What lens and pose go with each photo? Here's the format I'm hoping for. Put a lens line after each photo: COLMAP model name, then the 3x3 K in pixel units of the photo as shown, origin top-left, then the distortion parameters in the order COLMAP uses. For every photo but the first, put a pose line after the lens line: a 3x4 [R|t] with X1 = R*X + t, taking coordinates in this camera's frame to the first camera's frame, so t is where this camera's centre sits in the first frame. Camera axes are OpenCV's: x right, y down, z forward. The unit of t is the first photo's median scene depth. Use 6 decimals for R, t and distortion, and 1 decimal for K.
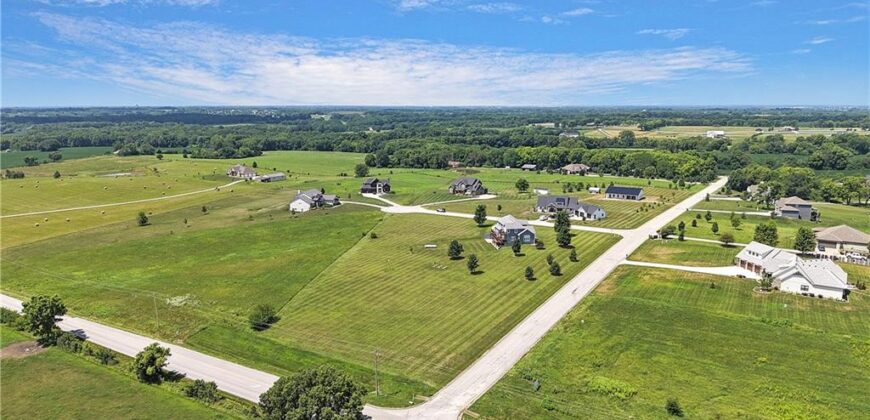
lens RADIAL K [[577.2, 0, 428.5], [0, 577.2, 211.6], [0, 0, 1]] dist [0.074774, -0.104146]
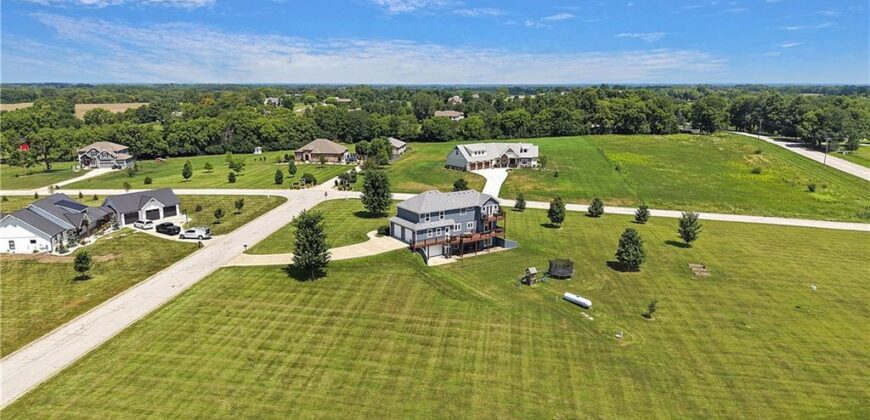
lens RADIAL K [[573.4, 0, 430.2], [0, 573.4, 203.8], [0, 0, 1]] dist [0.073798, -0.096065]
pose [[-0.420535, -0.187064, 0.887782, -0.263623], [0.162703, 0.947102, 0.276634, -0.109918], [-0.892568, 0.260779, -0.367854, 1.170601]]
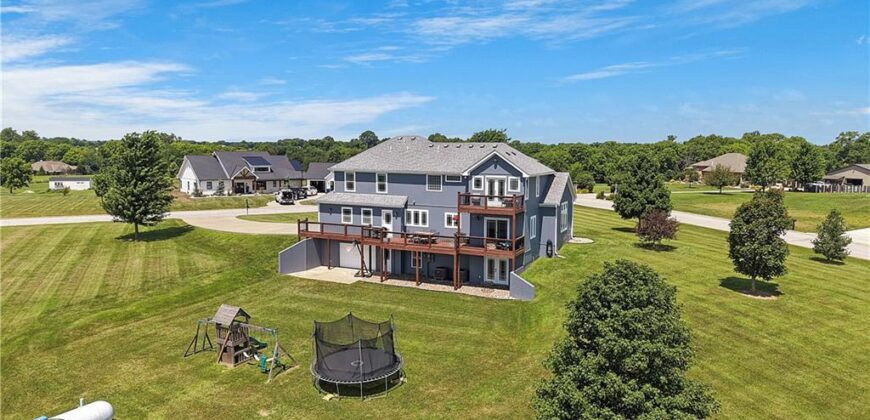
lens RADIAL K [[585.4, 0, 443.5], [0, 585.4, 209.6], [0, 0, 1]] dist [-0.004804, -0.003034]
pose [[0.542746, -0.083911, 0.835695, -0.035802], [0.142487, 0.989773, 0.006842, 0.033860], [-0.827722, 0.115362, 0.549152, 0.871948]]
